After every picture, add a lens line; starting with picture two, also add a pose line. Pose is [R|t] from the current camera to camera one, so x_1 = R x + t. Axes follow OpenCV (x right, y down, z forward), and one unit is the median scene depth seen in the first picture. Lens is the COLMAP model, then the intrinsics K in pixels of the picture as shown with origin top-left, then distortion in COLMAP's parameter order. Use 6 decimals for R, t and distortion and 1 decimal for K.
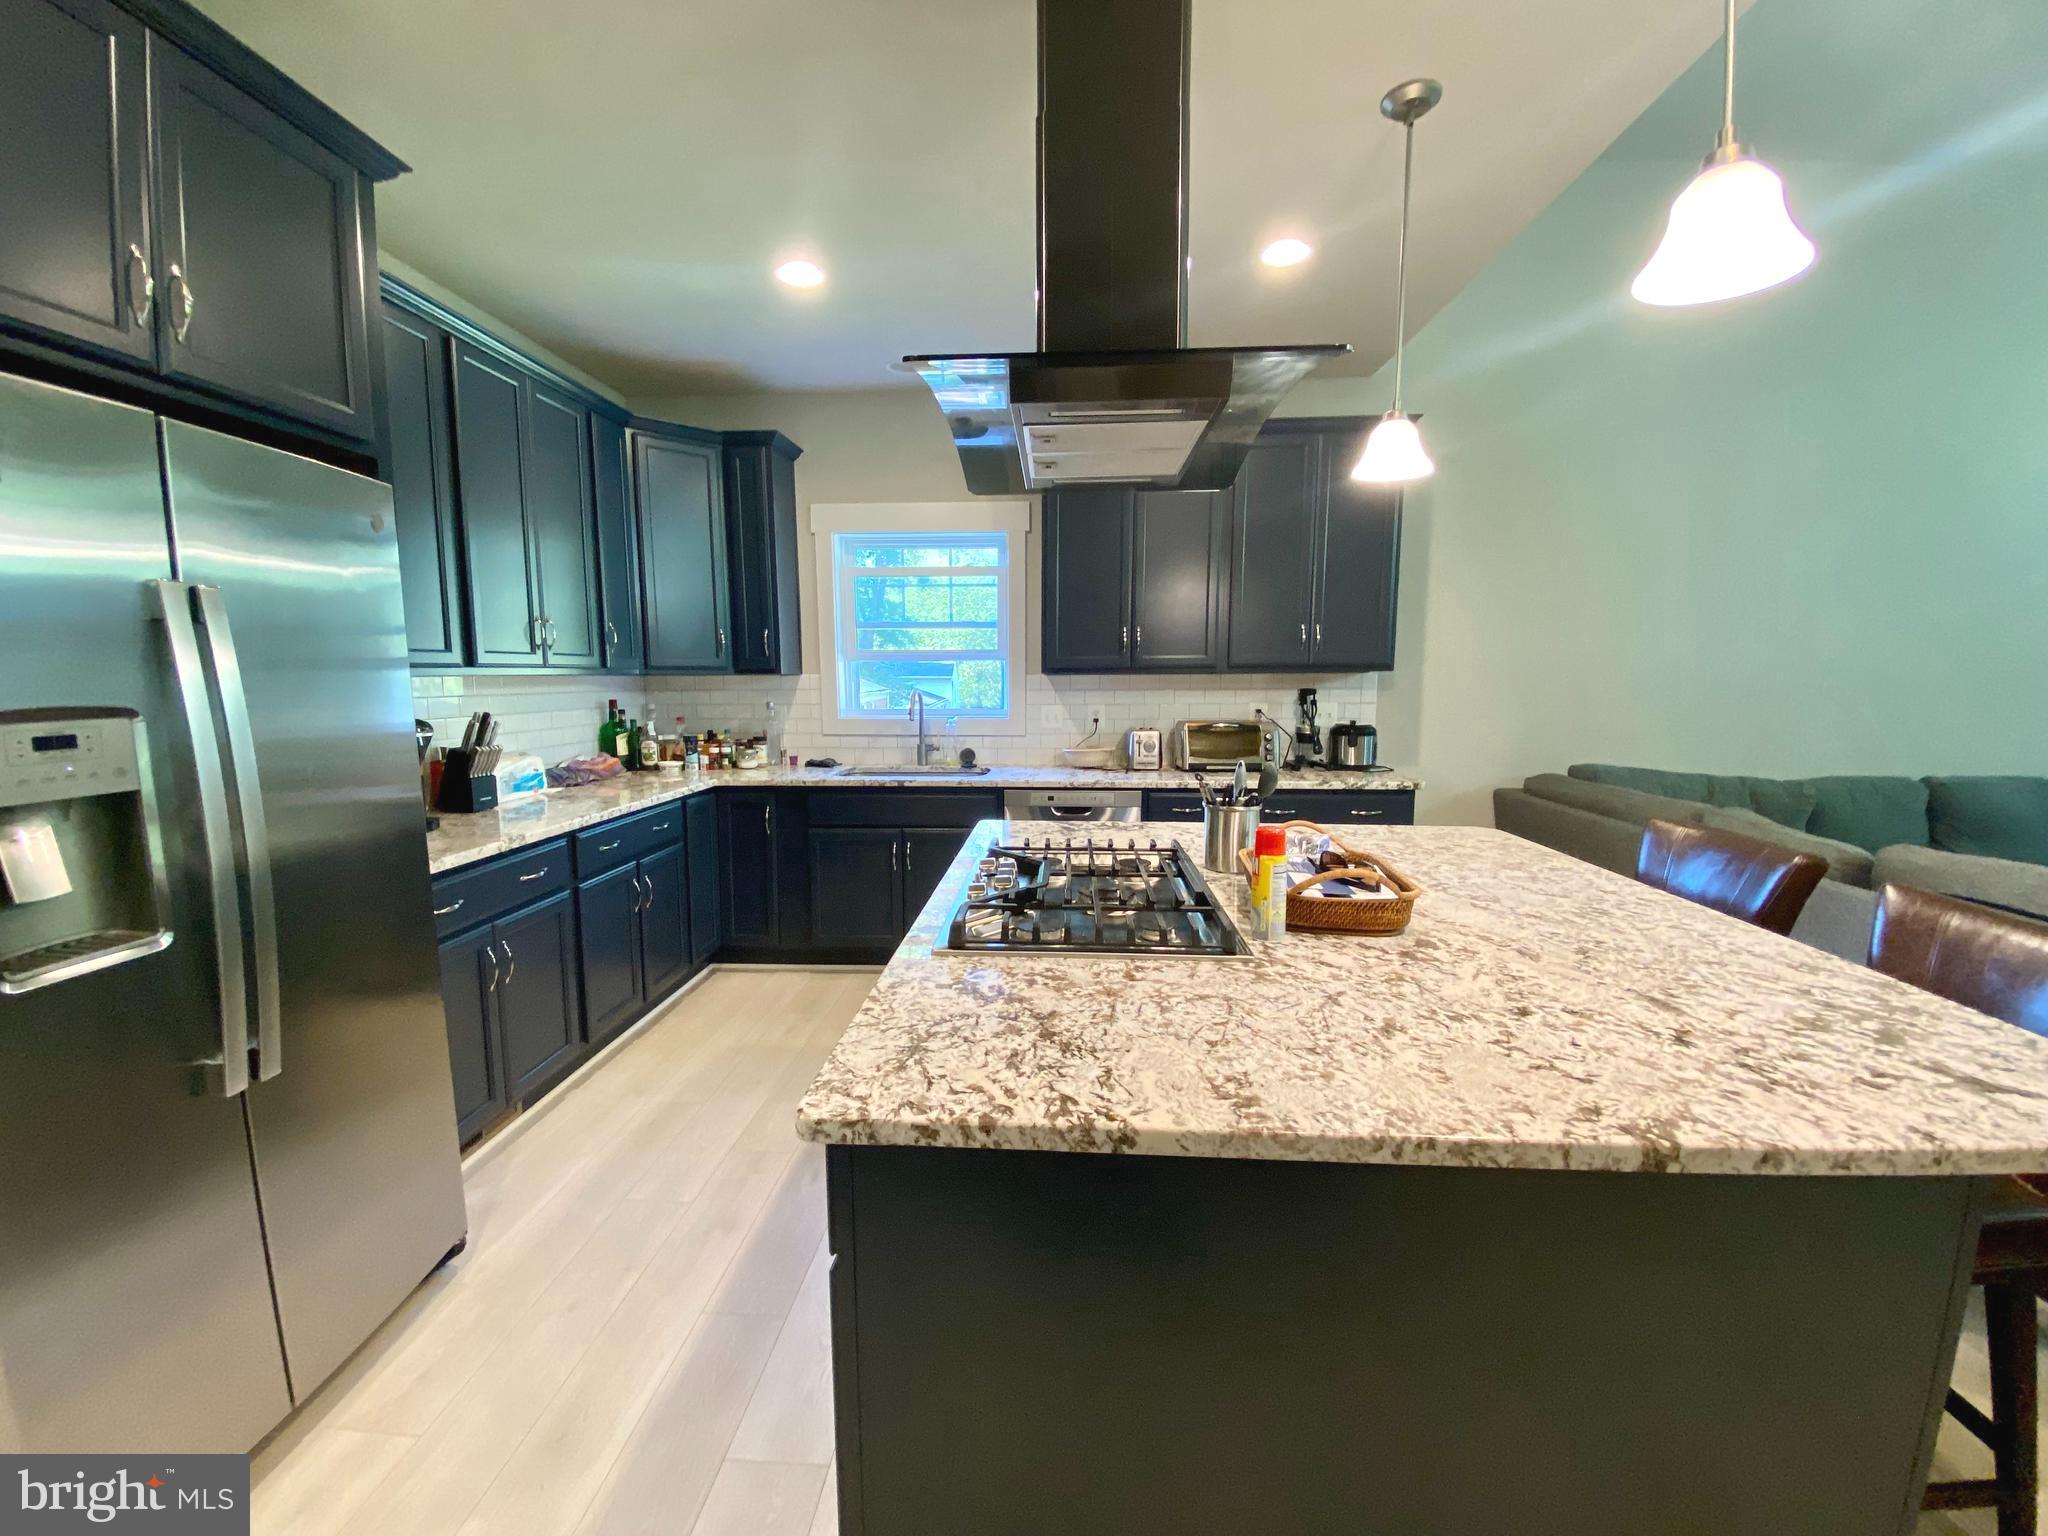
lens RADIAL K [[827.1, 0, 1027.7], [0, 827.1, 768.0], [0, 0, 1]] dist [0.039164, -0.032807]
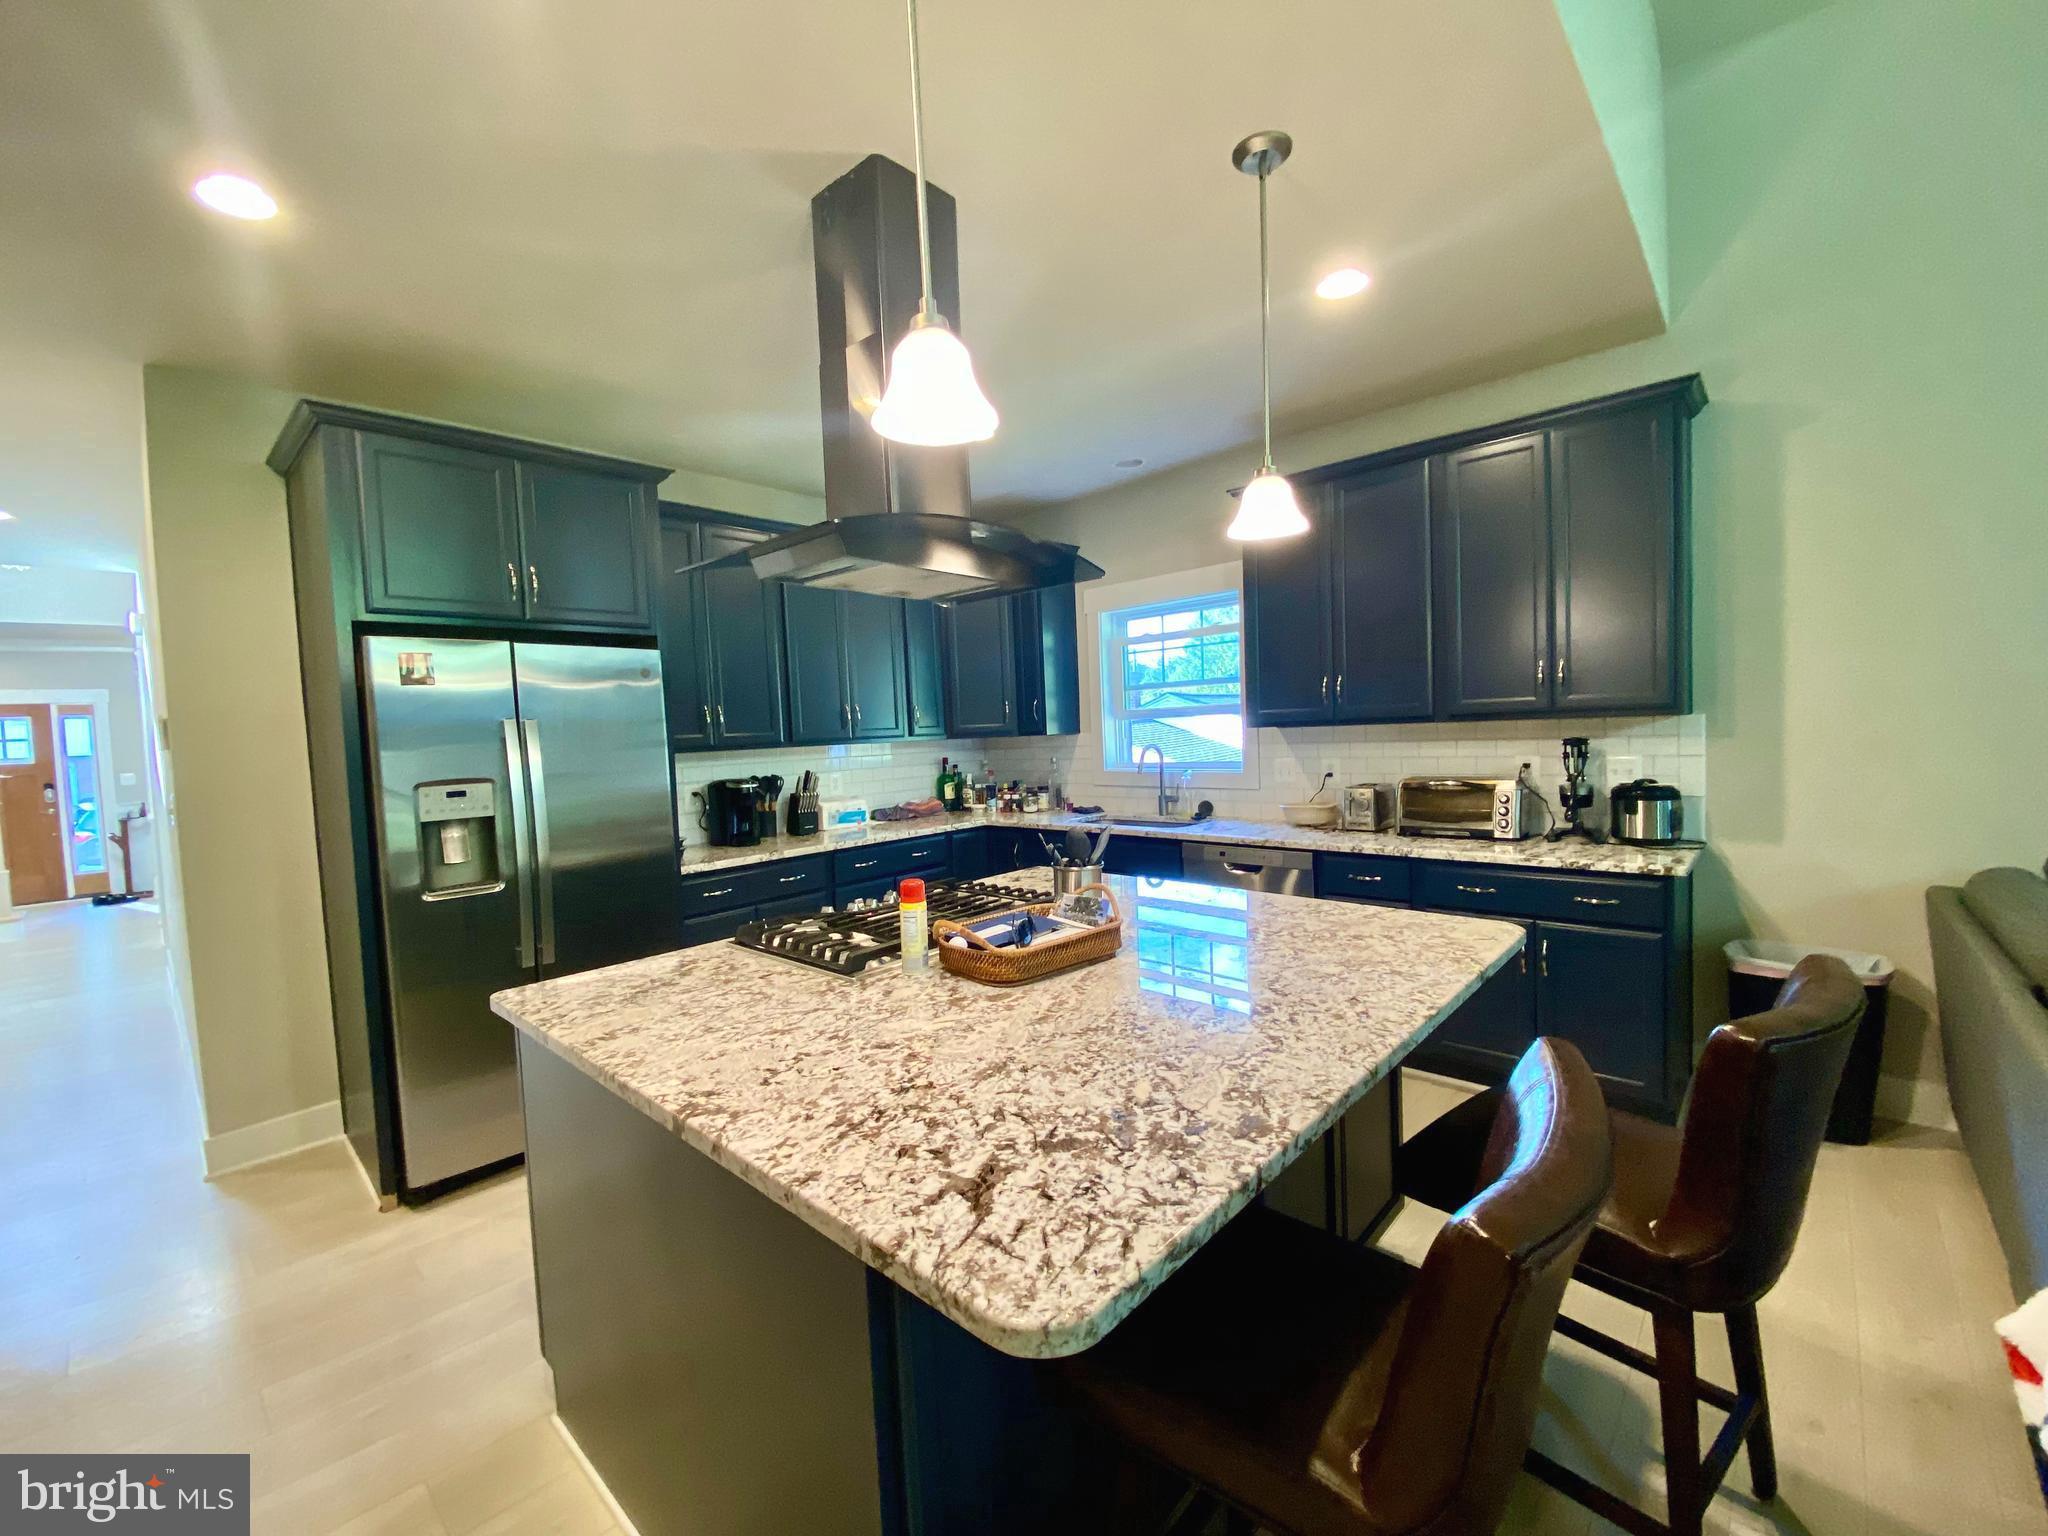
lens RADIAL K [[827.1, 0, 1027.7], [0, 827.1, 768.0], [0, 0, 1]] dist [0.039164, -0.032807]
pose [[0.772569, 0.002214, -0.634927, 1.081242], [-0.033047, 0.998779, -0.036728, -0.049494], [0.634070, 0.049358, 0.771699, 0.139628]]
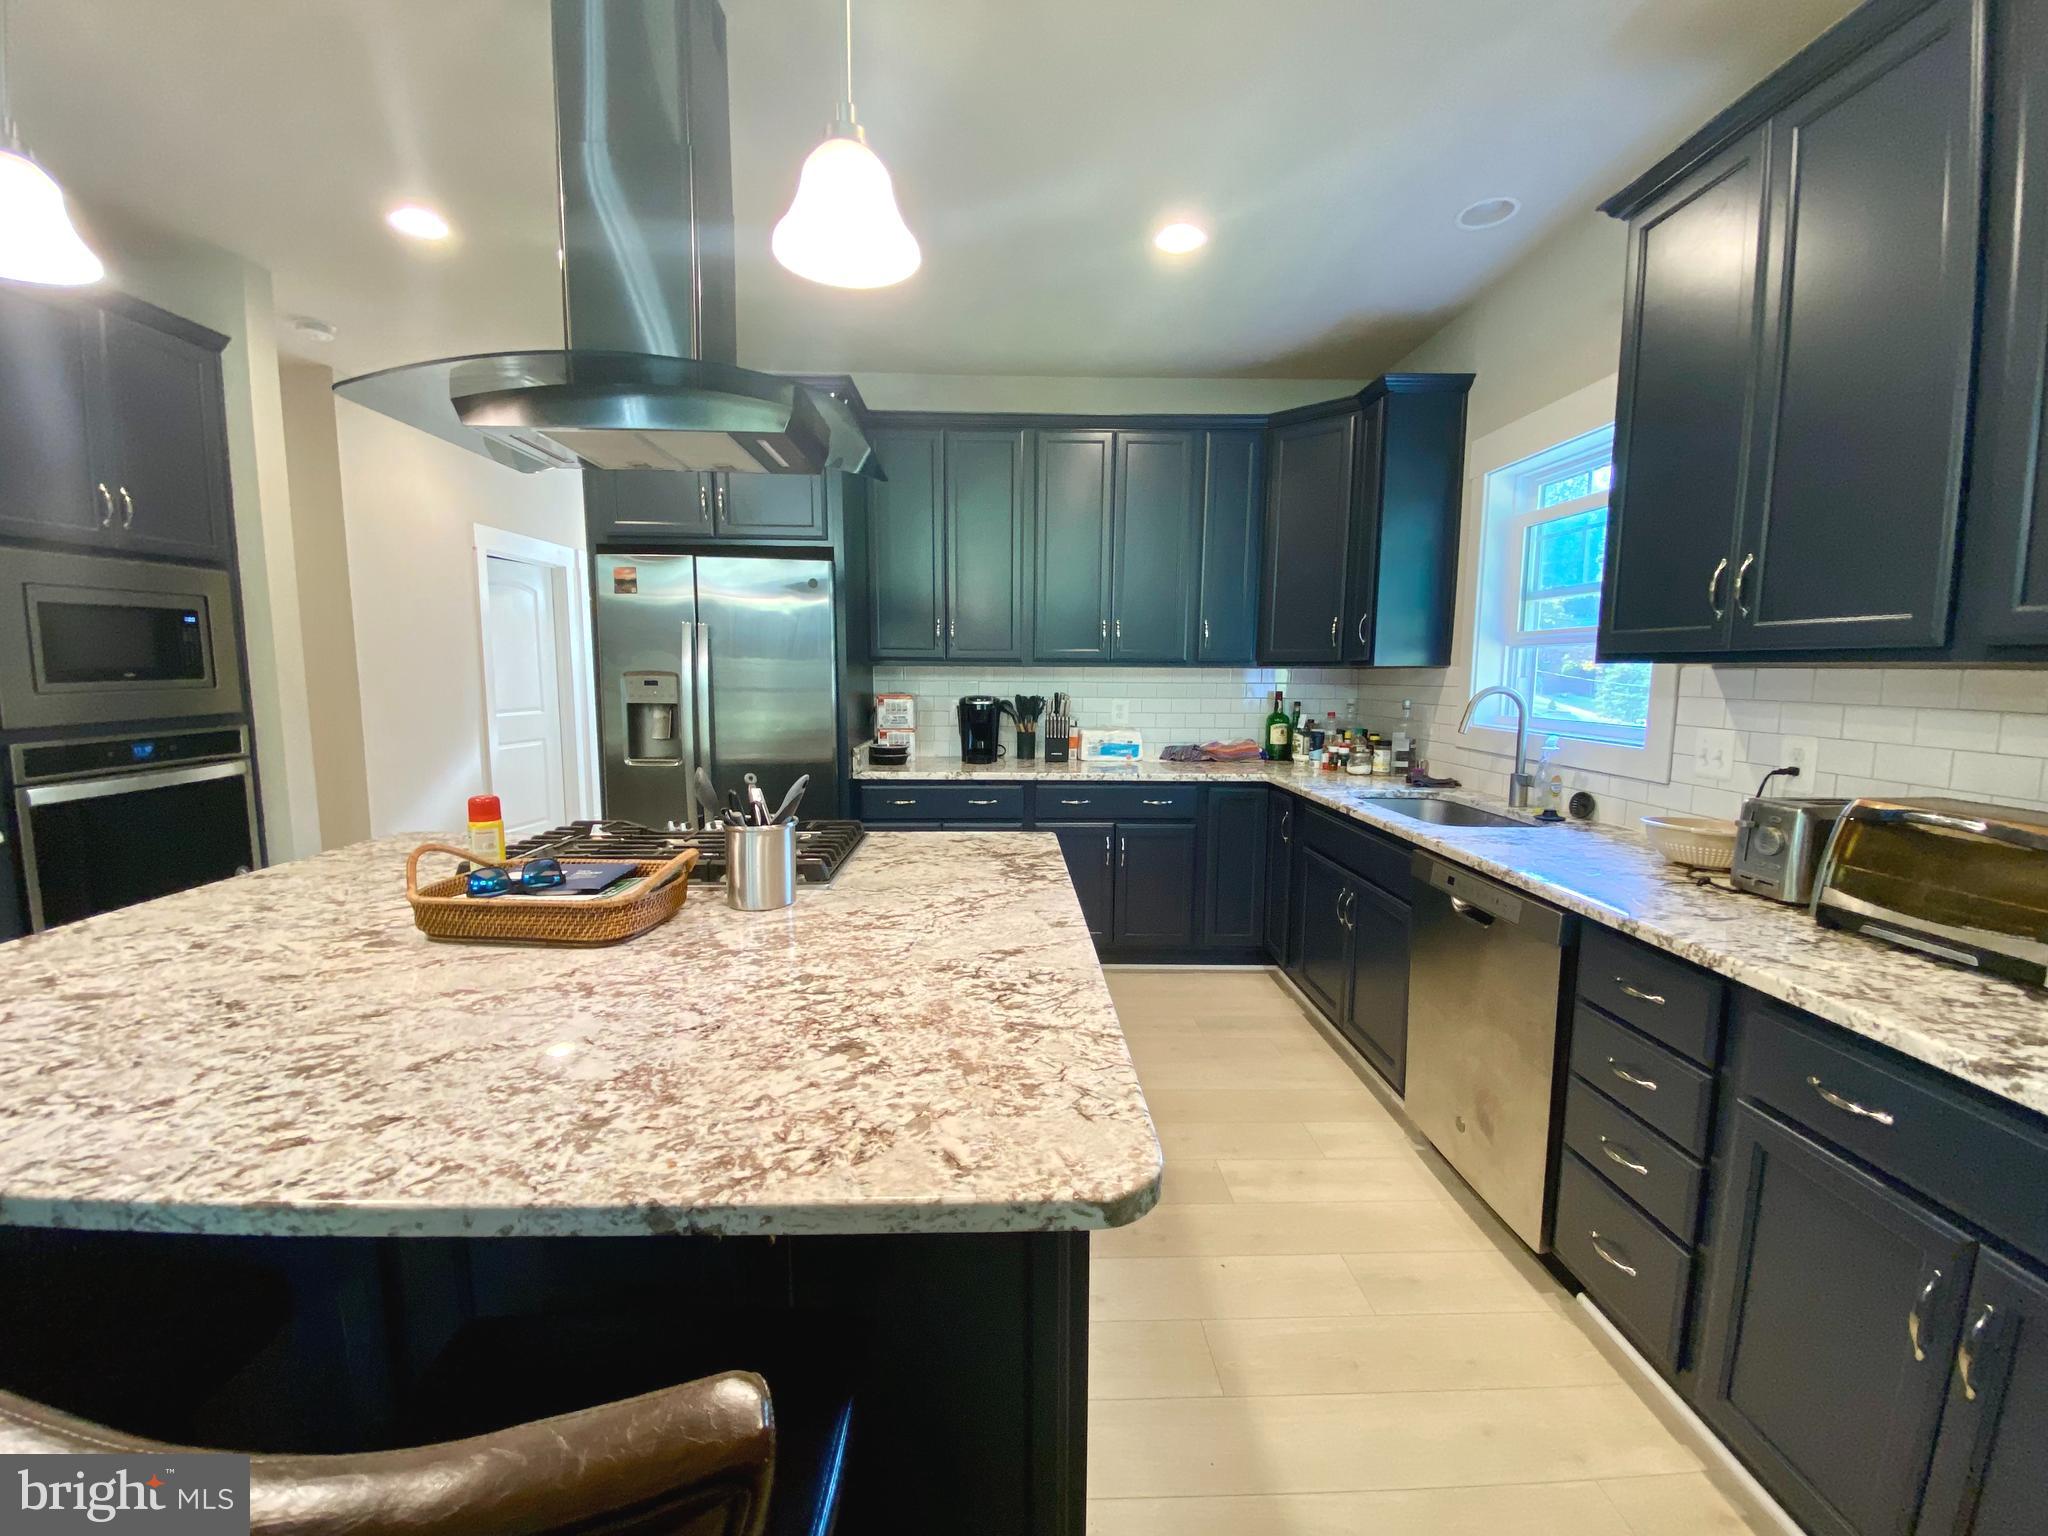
lens RADIAL K [[837.1, 0, 1026.2], [0, 837.1, 766.7], [0, 0, 1]] dist [0.018483, -0.019235]
pose [[0.079628, 0.118317, -0.989778, 1.284398], [-0.121161, 0.986718, 0.108203, -0.152668], [0.989434, 0.111307, 0.092906, 1.429128]]
